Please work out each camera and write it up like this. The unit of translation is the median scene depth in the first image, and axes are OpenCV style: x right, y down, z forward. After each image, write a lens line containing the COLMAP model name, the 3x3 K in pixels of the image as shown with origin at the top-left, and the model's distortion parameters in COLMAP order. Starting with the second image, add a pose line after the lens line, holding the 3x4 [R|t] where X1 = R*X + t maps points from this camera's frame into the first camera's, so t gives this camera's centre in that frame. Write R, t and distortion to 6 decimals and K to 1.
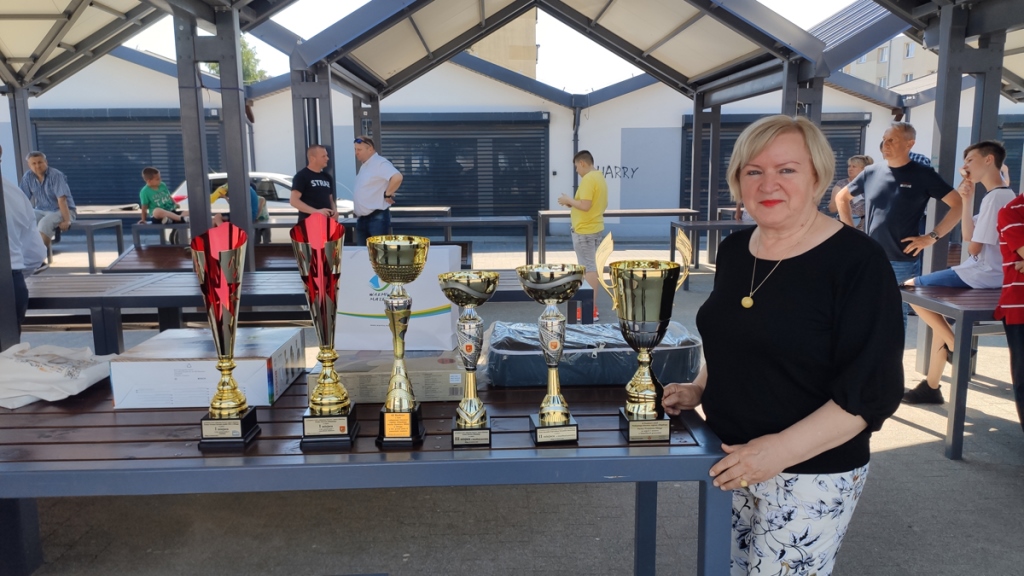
lens RADIAL K [[760.4, 0, 517.4], [0, 760.4, 274.6], [0, 0, 1]] dist [0.087292, -0.118465]
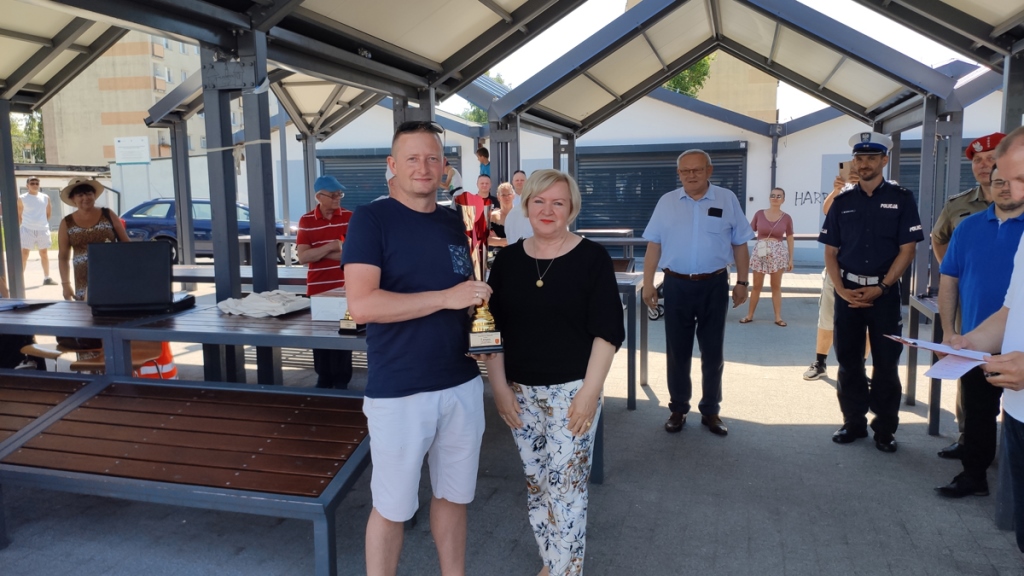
lens RADIAL K [[760.4, 0, 524.5], [0, 760.4, 289.6], [0, 0, 1]] dist [0.087292, -0.118465]
pose [[0.952632, 0.036031, -0.301984, 0.111618], [-0.039832, 0.999186, -0.006434, 0.014766], [0.301507, 0.018158, 0.953291, -0.137167]]
